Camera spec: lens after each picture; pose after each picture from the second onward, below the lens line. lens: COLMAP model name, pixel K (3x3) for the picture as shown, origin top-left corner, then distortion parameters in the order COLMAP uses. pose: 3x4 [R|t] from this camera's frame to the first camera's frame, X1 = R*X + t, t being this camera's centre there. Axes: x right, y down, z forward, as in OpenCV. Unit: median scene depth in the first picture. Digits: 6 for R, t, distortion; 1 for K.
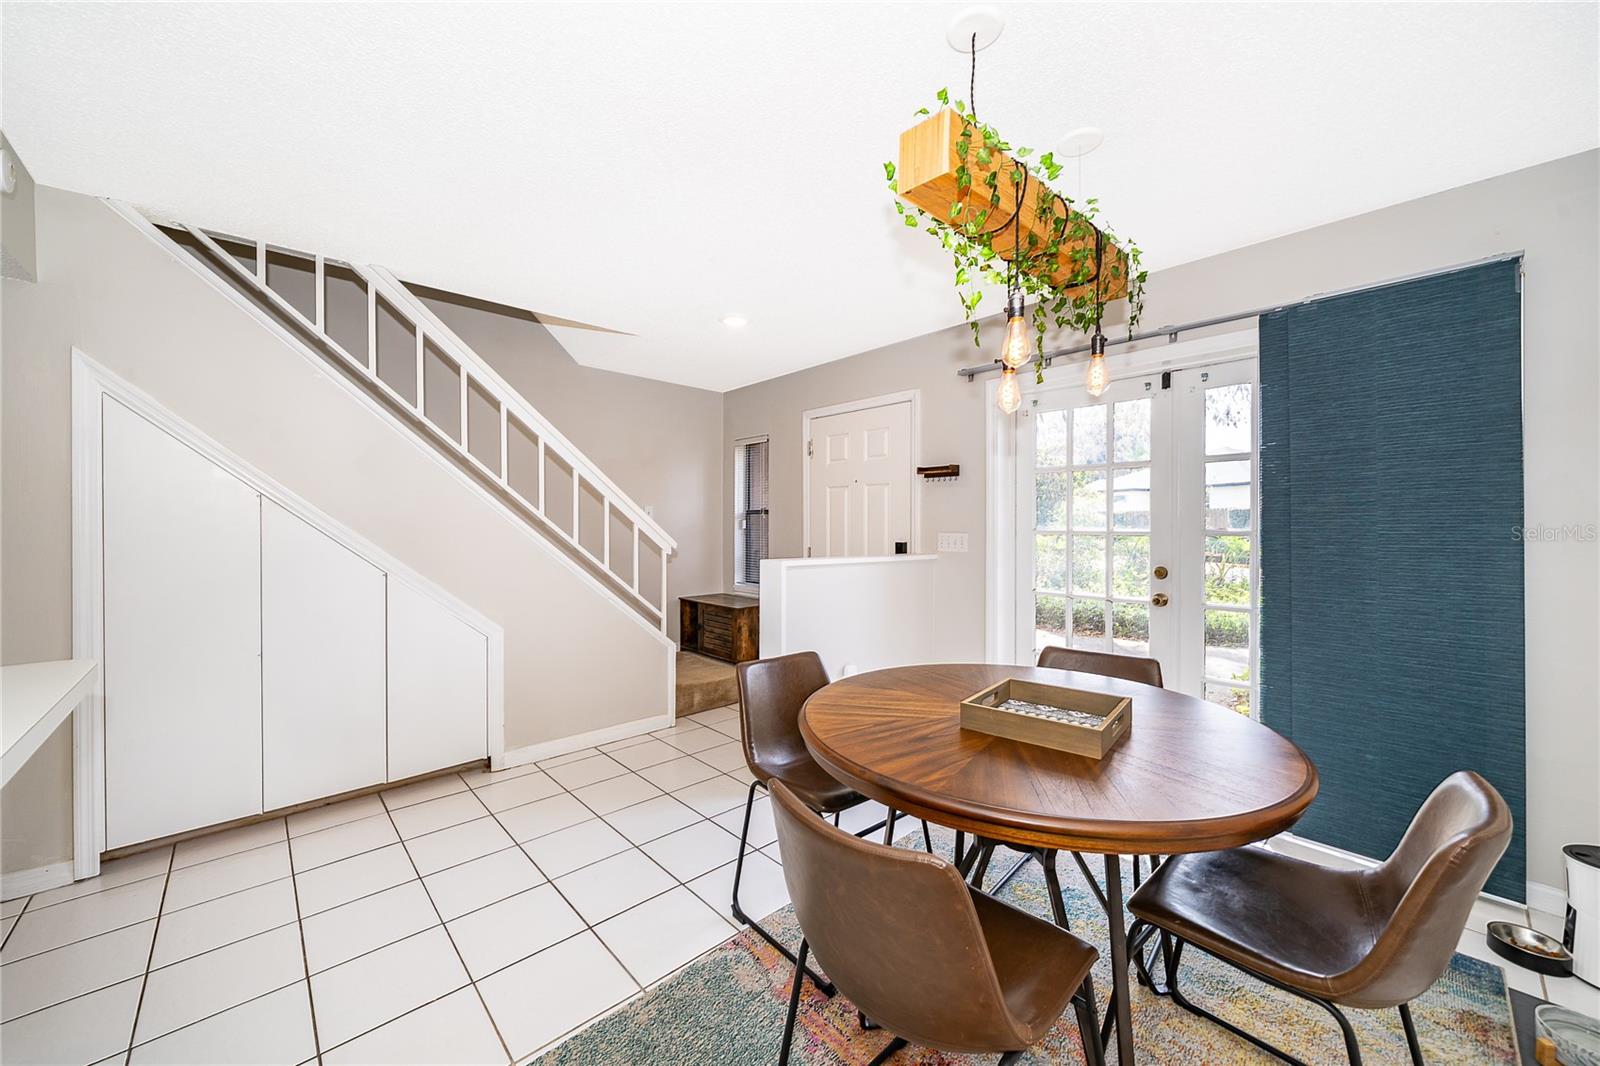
lens RADIAL K [[600.0, 0, 798.2], [0, 600.0, 526.1], [0, 0, 1]] dist [-0.001728, -0.000084]
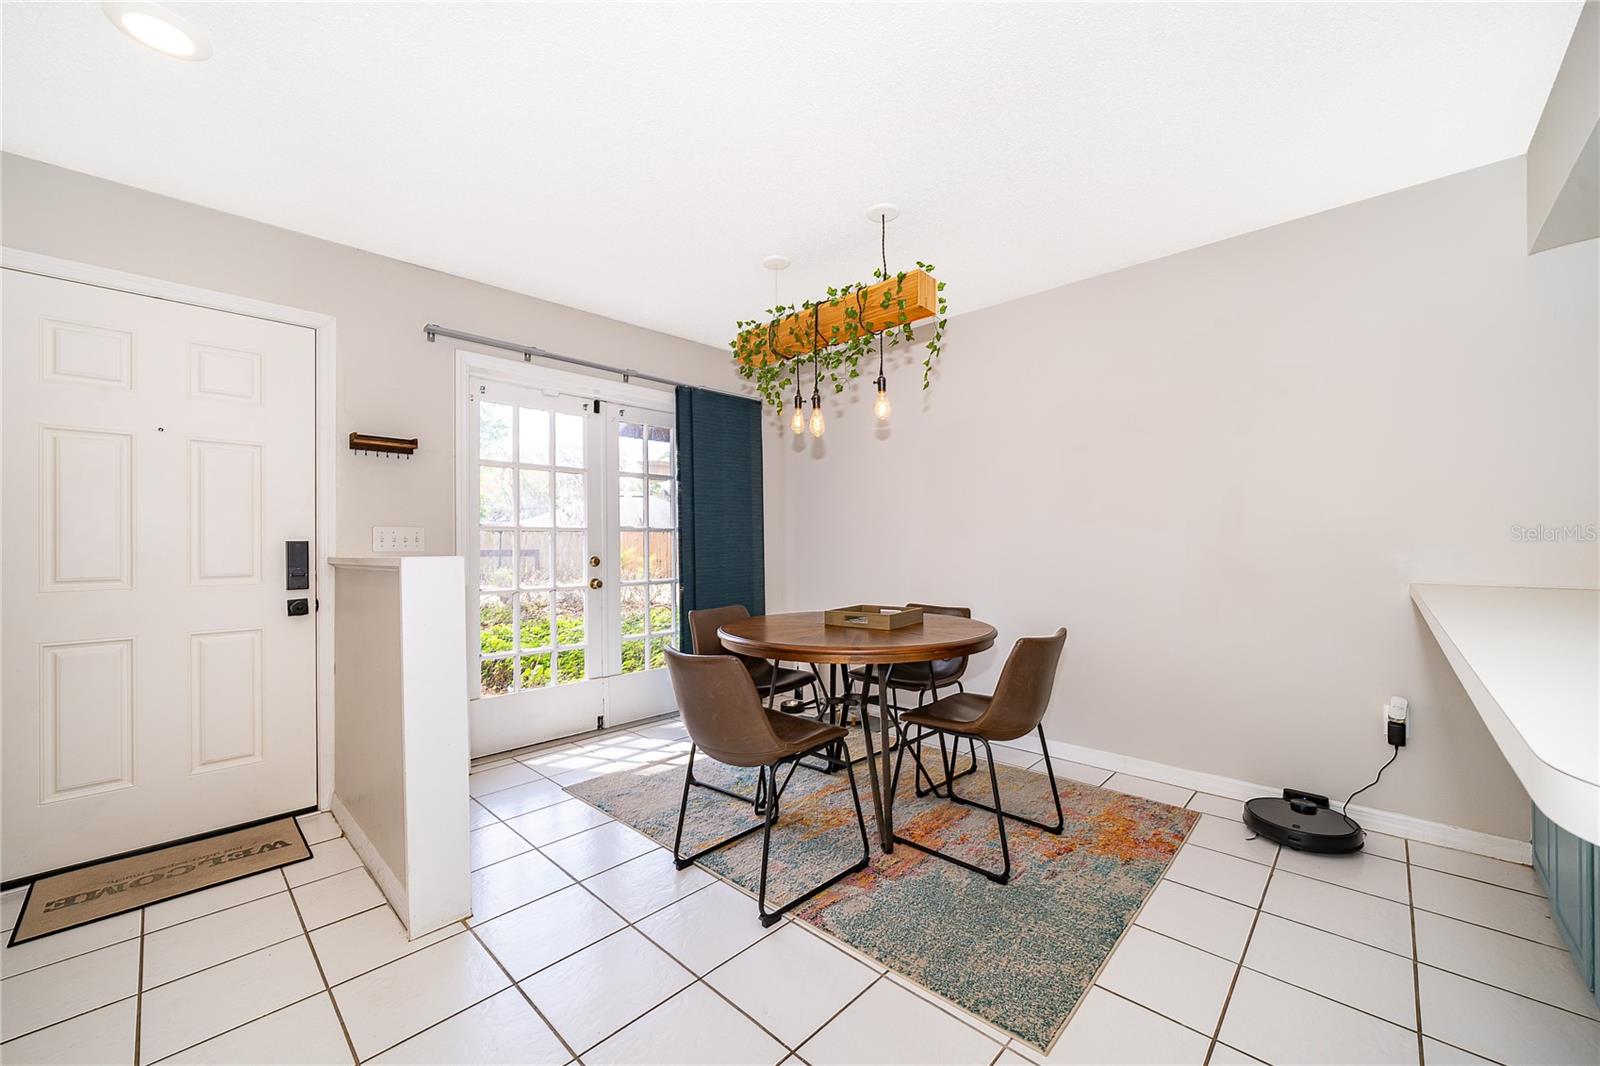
lens RADIAL K [[604.7, 0, 810.2], [0, 604.7, 540.1], [0, 0, 1]] dist [0.001302, 0.000132]
pose [[-0.060954, 0.003137, 0.998136, -0.662484], [0.006634, 0.999974, -0.002738, 0.040404], [-0.998119, 0.006455, -0.060974, 0.633092]]
